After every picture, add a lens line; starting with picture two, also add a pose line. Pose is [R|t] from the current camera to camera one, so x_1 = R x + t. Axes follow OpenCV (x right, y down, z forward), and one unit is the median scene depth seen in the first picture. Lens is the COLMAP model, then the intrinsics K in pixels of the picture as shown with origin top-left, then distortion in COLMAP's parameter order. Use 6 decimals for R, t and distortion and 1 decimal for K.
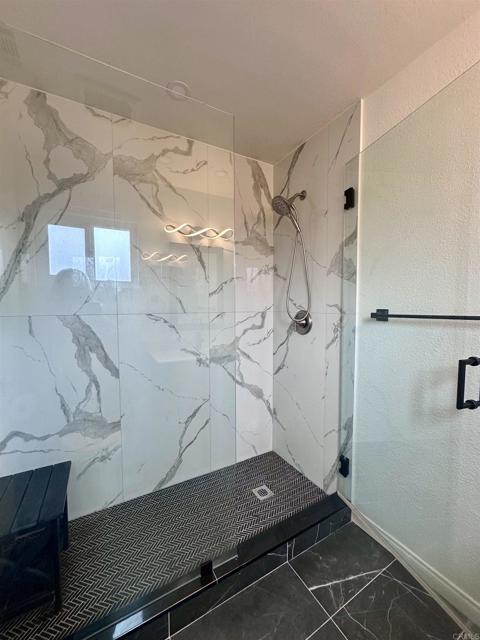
lens RADIAL K [[257.6, 0, 242.5], [0, 257.6, 319.8], [0, 0, 1]] dist [-0.001271, 0.002088]
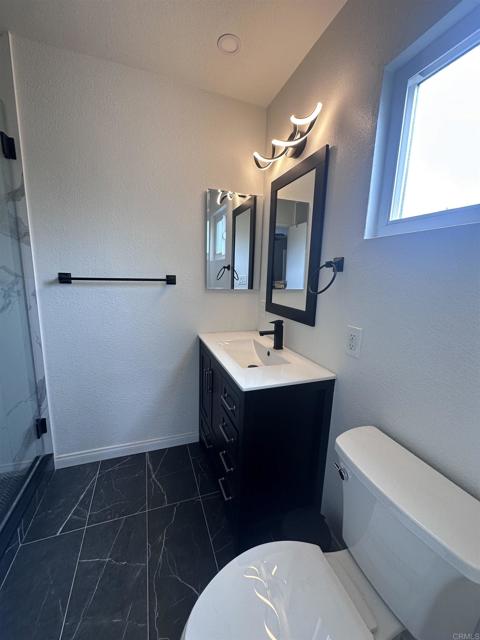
lens RADIAL K [[257.6, 0, 240.1], [0, 257.6, 319.5], [0, 0, 1]] dist [-0.001271, 0.002088]
pose [[0.184637, -0.175797, 0.966956, -0.426098], [0.020524, 0.984347, 0.175040, -0.021177], [-0.982592, -0.012473, 0.185355, 0.043832]]
